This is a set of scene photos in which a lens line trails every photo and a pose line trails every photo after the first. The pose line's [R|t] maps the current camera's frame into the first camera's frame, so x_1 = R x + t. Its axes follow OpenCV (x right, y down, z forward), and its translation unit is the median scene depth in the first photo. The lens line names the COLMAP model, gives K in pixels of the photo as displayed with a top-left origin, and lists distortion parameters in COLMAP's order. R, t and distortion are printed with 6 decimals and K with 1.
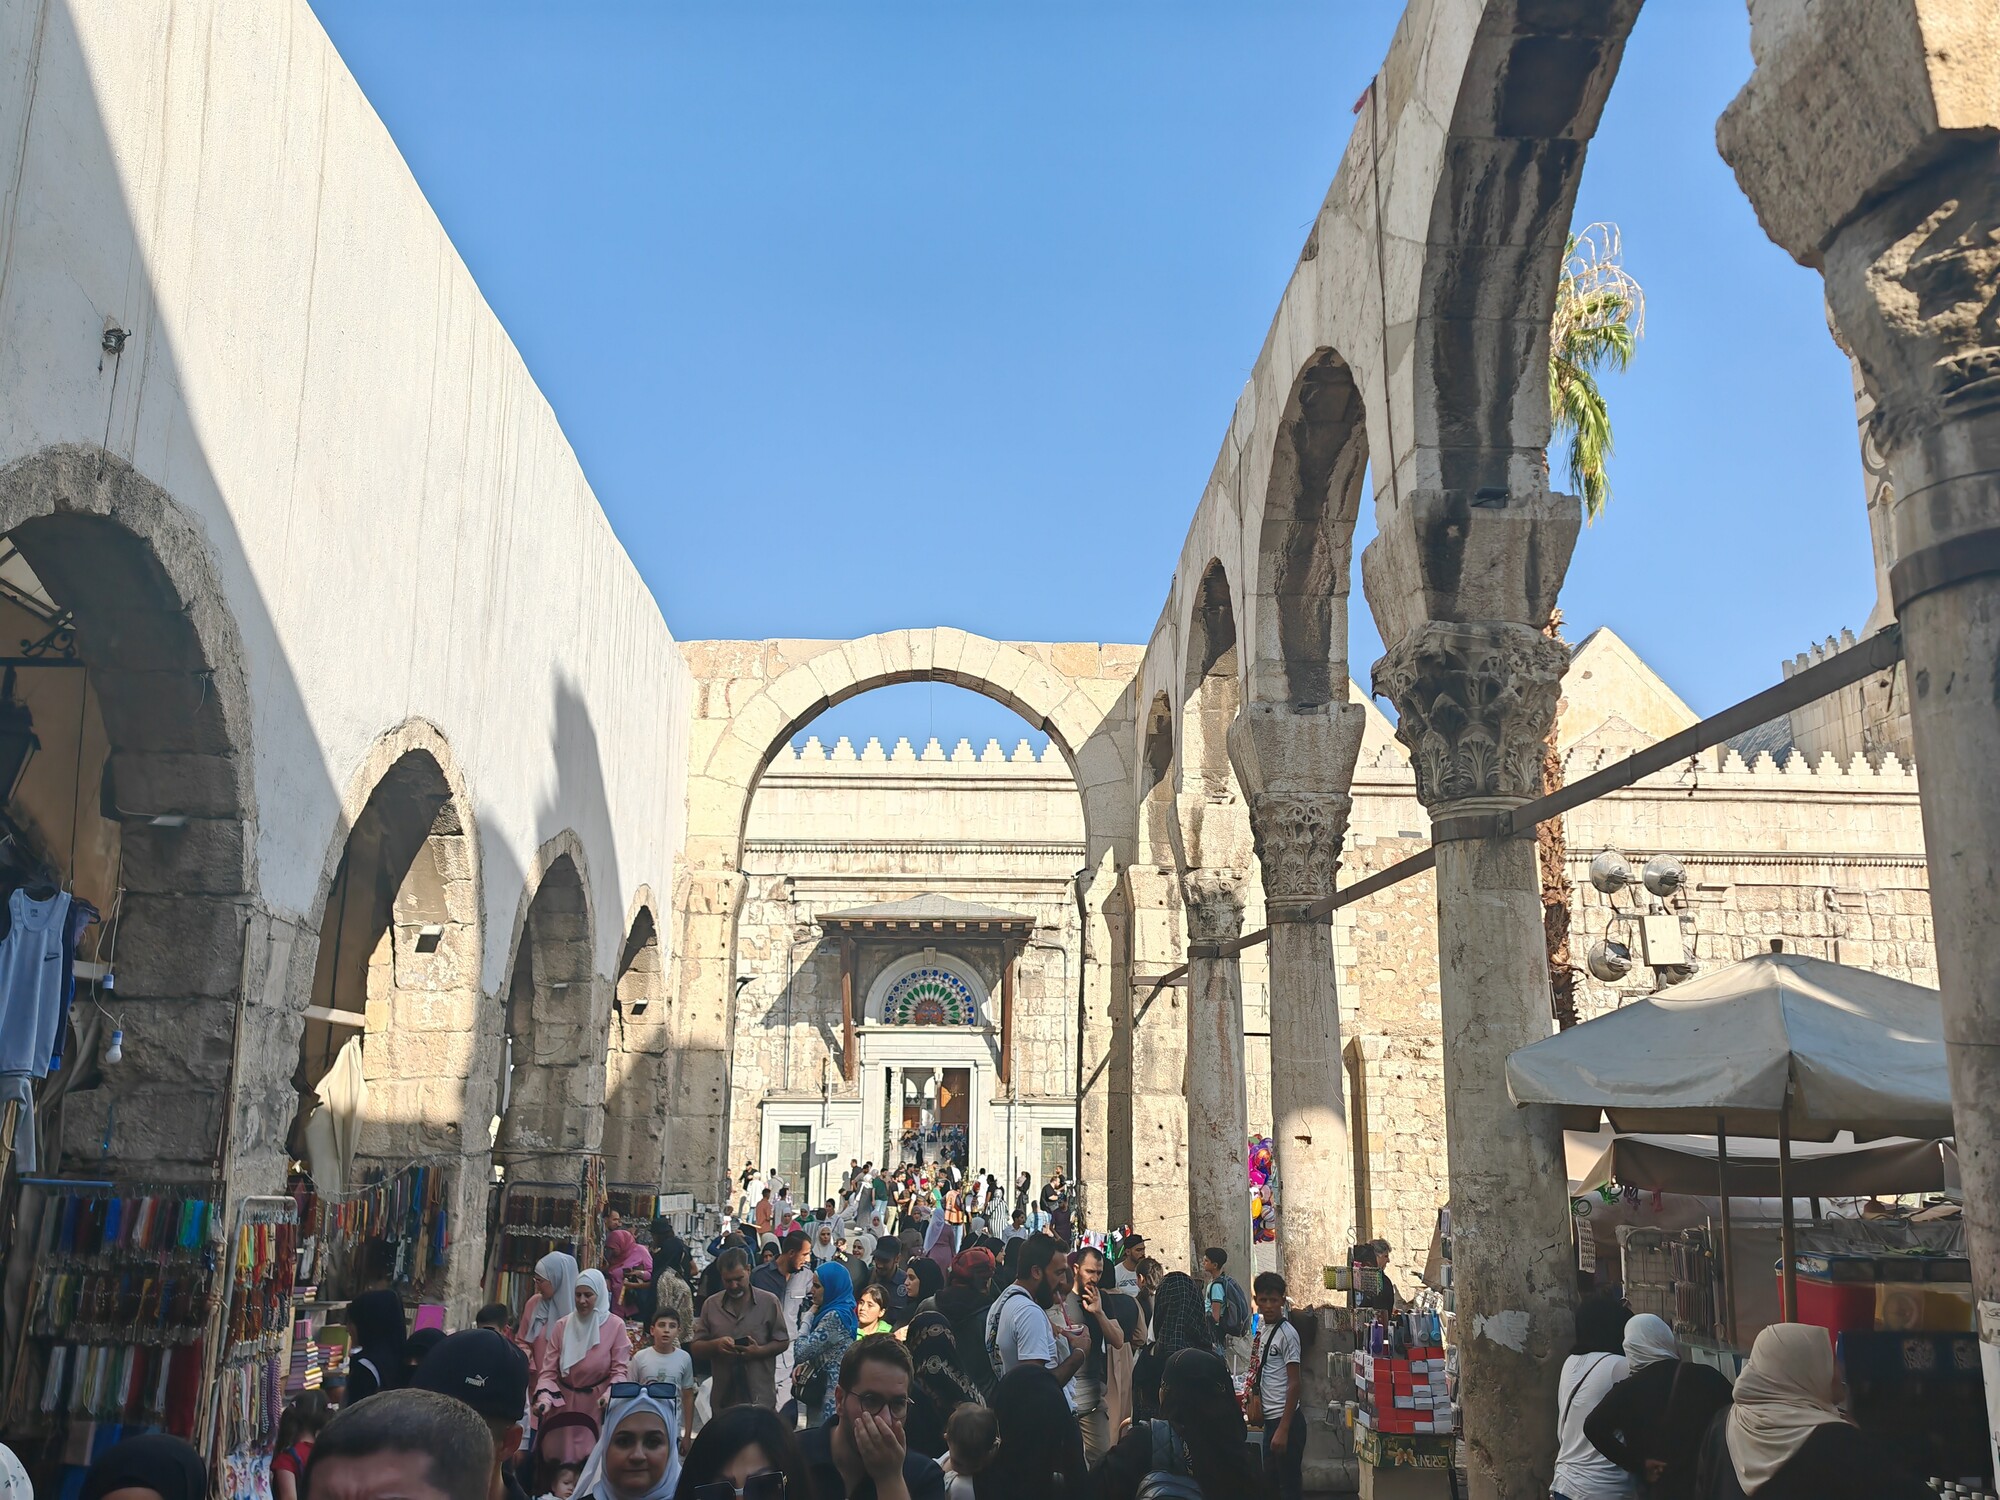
lens RADIAL K [[1495.5, 0, 1000.0], [0, 1495.5, 750.0], [0, 0, 1]] dist [0.044739, -0.003766]
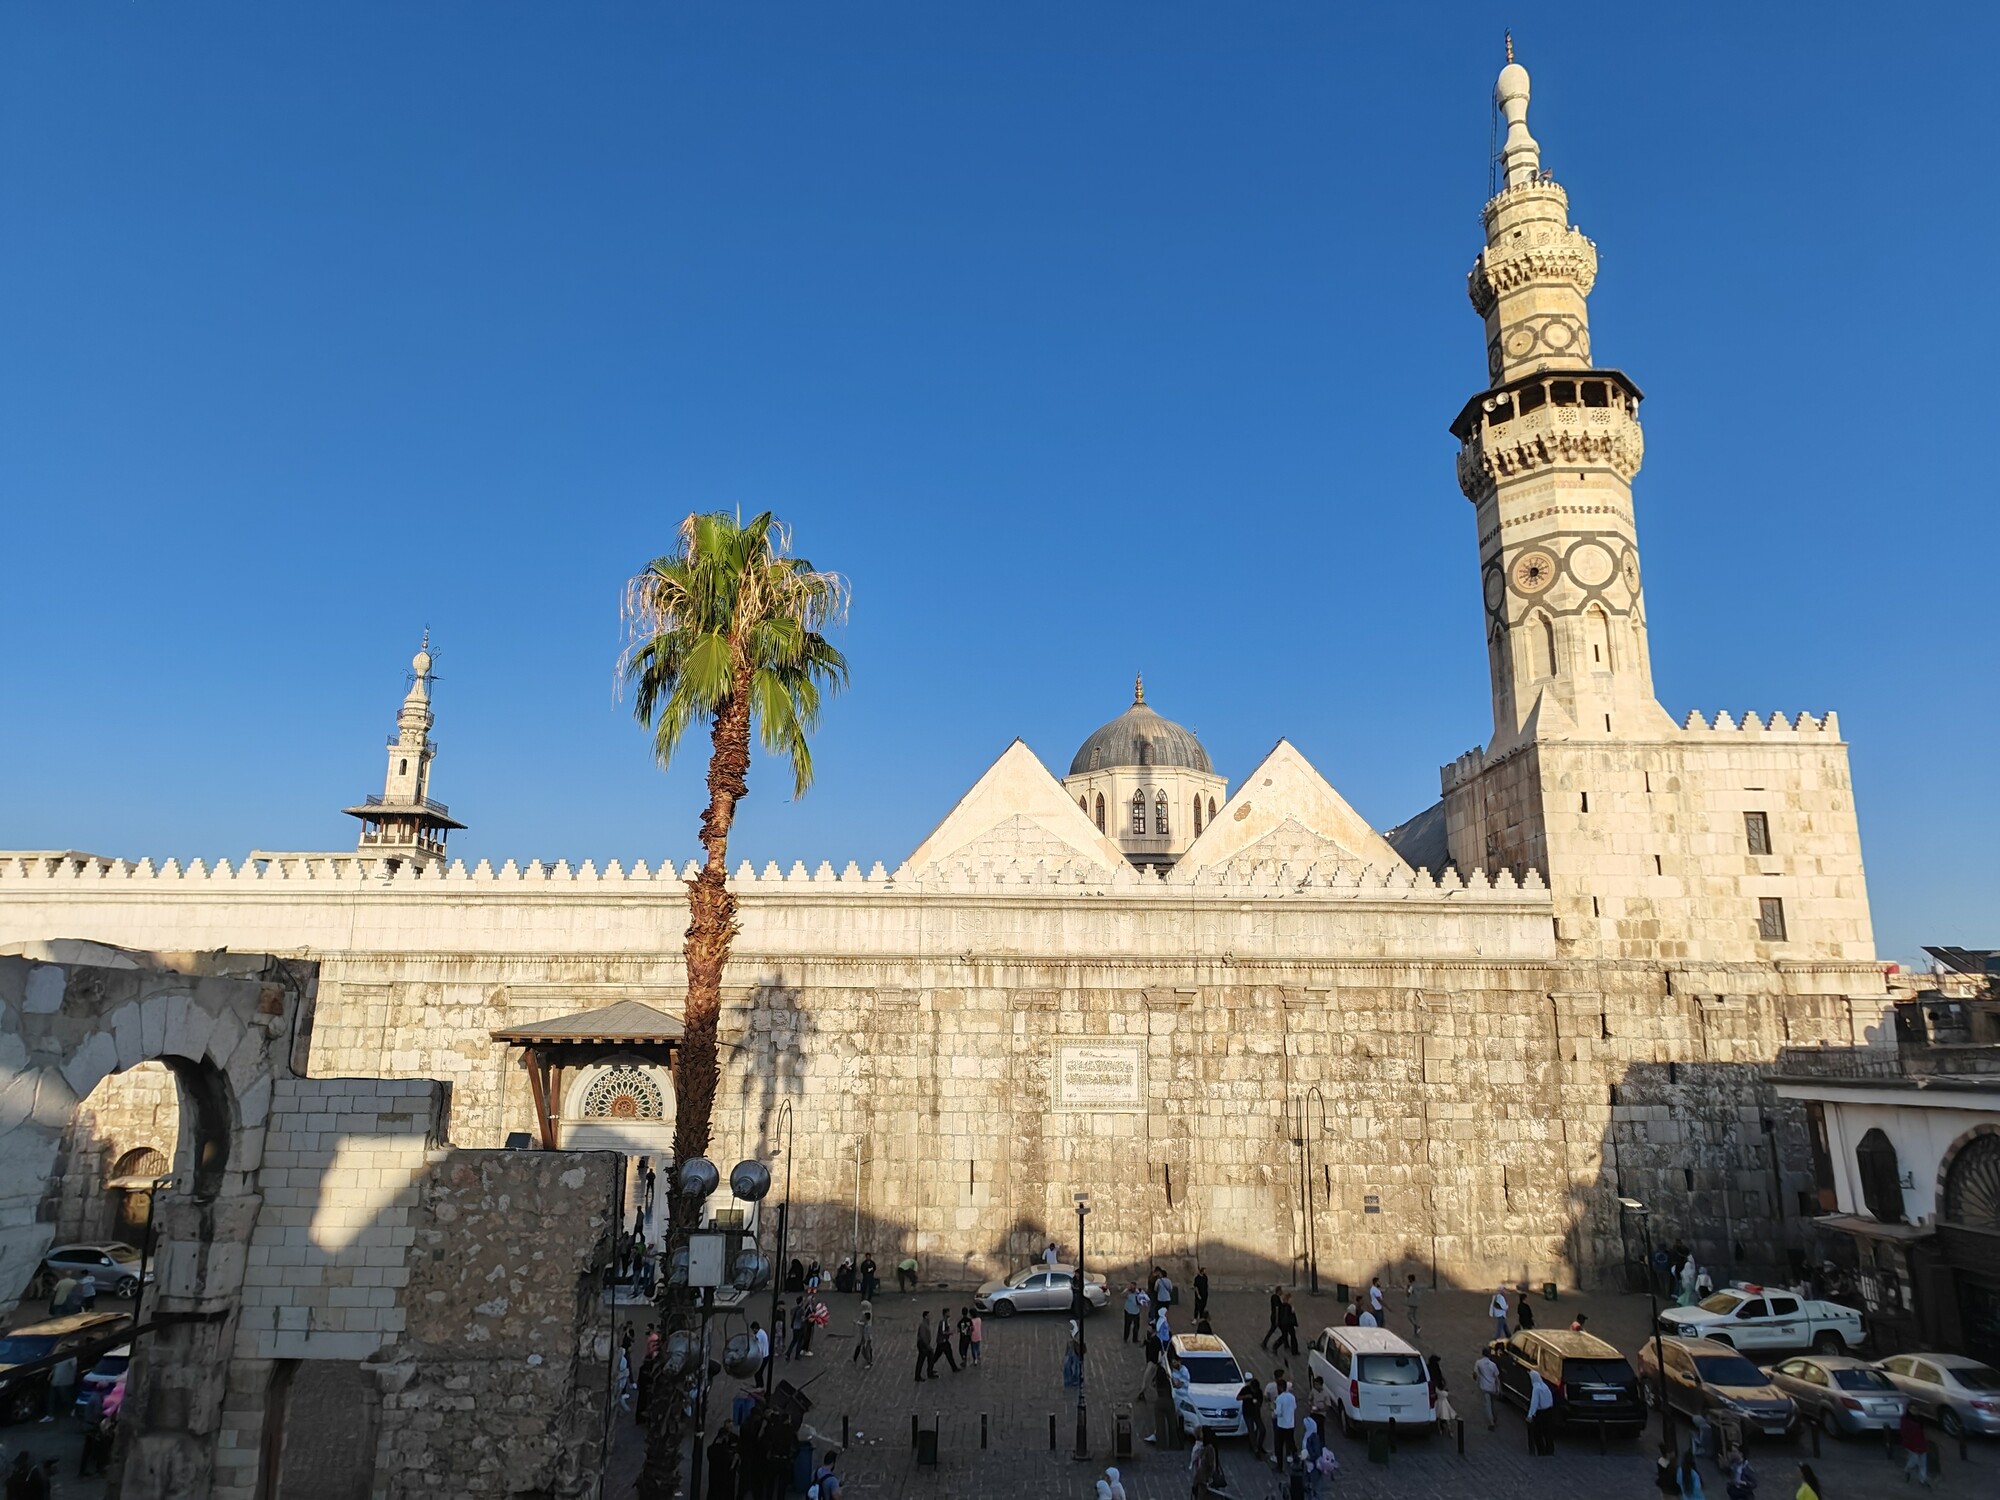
lens RADIAL K [[1239.9, 0, 995.3], [0, 1239.9, 782.7], [0, 0, 1]] dist [0.005552, -0.000662]
pose [[0.999730, -0.008081, -0.021809, 0.256943], [0.008364, 0.999881, 0.012934, -0.080090], [0.021702, -0.013113, 0.999678, 0.068088]]
